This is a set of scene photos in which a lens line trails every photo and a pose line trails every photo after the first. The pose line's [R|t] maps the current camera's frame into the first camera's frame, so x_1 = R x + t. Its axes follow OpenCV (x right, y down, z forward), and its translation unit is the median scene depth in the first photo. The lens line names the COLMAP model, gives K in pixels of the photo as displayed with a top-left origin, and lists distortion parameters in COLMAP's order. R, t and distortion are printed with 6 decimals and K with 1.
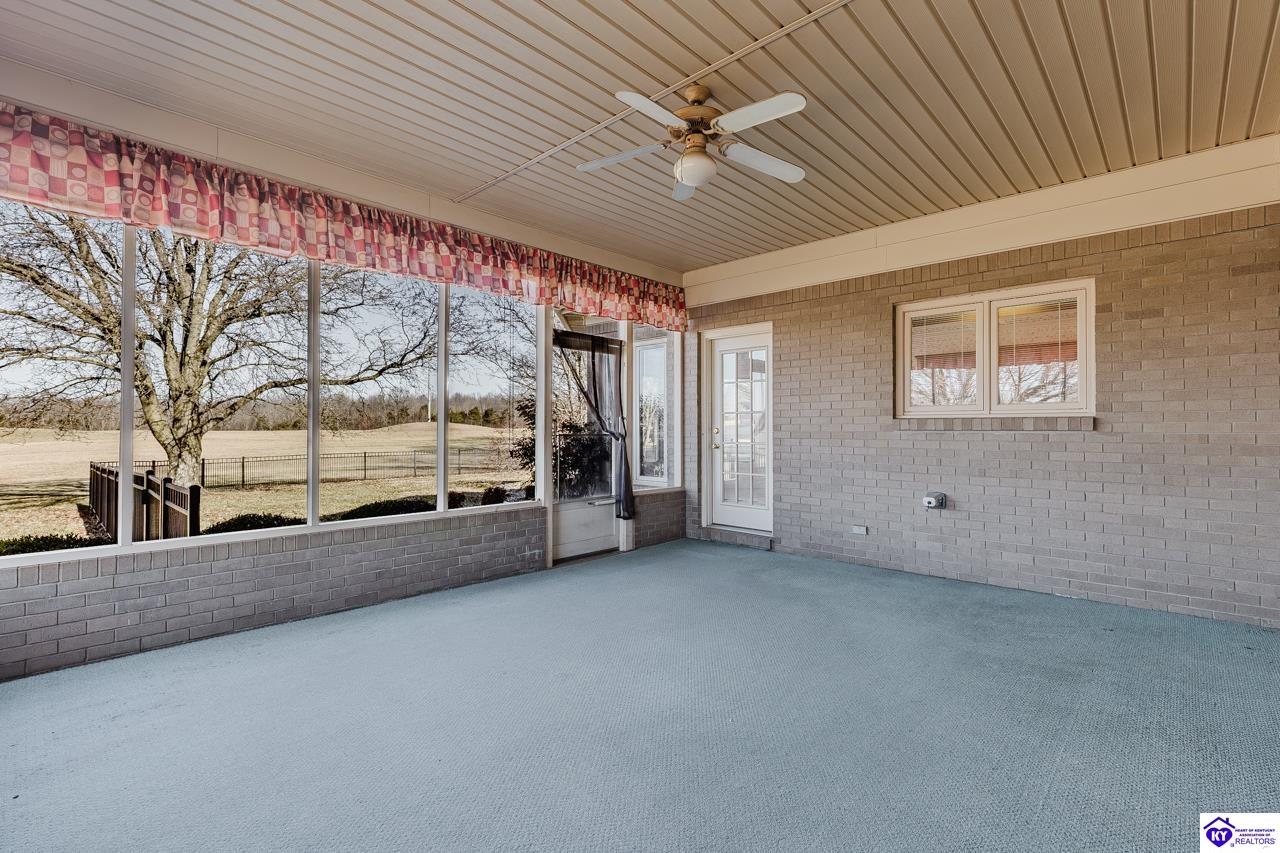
lens RADIAL K [[574.6, 0, 637.6], [0, 574.6, 425.1], [0, 0, 1]] dist [0.000951, -0.000272]
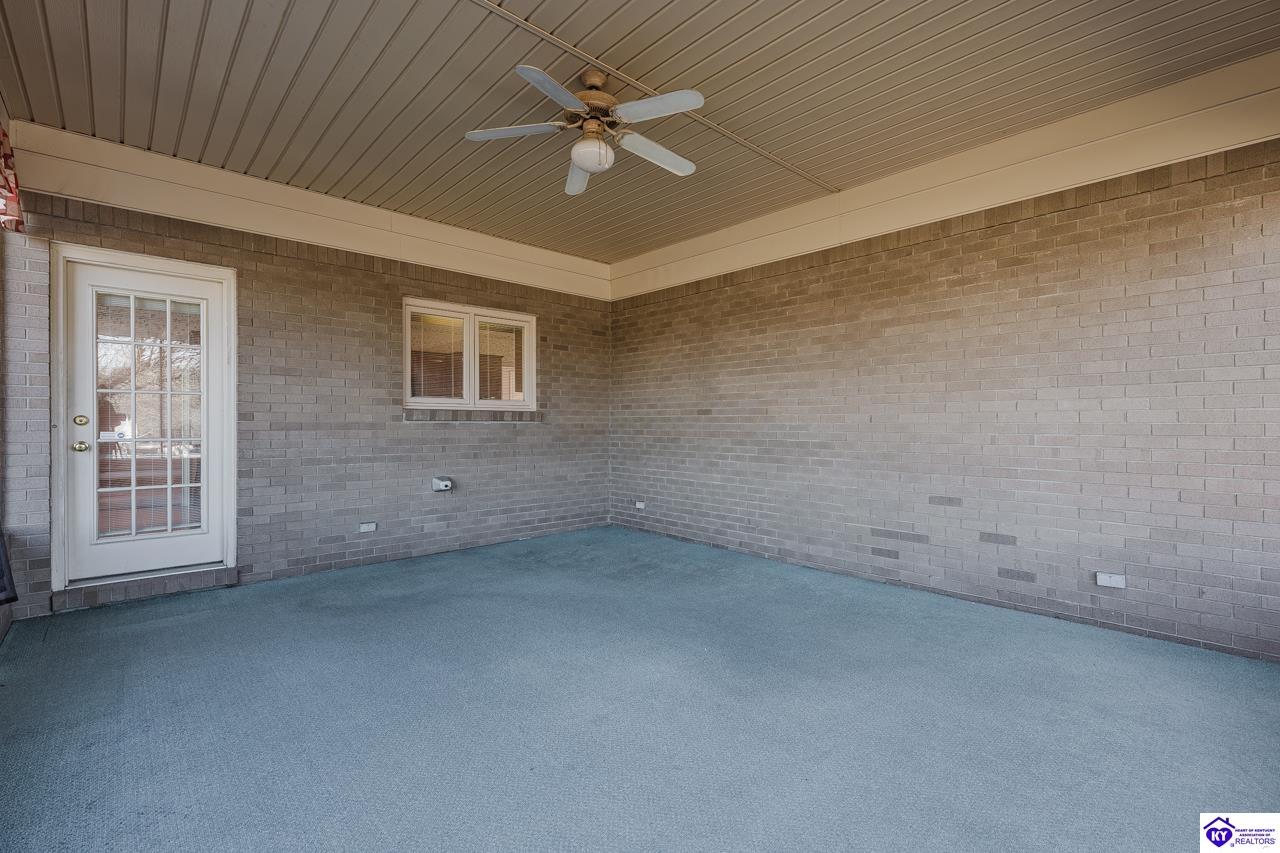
lens RADIAL K [[574.6, 0, 638.7], [0, 574.6, 425.4], [0, 0, 1]] dist [0.000951, -0.000272]
pose [[0.084185, -0.002136, 0.996448, -0.552310], [-0.007661, 0.999967, 0.002791, 0.012495], [-0.996421, -0.007868, 0.084166, 0.530966]]
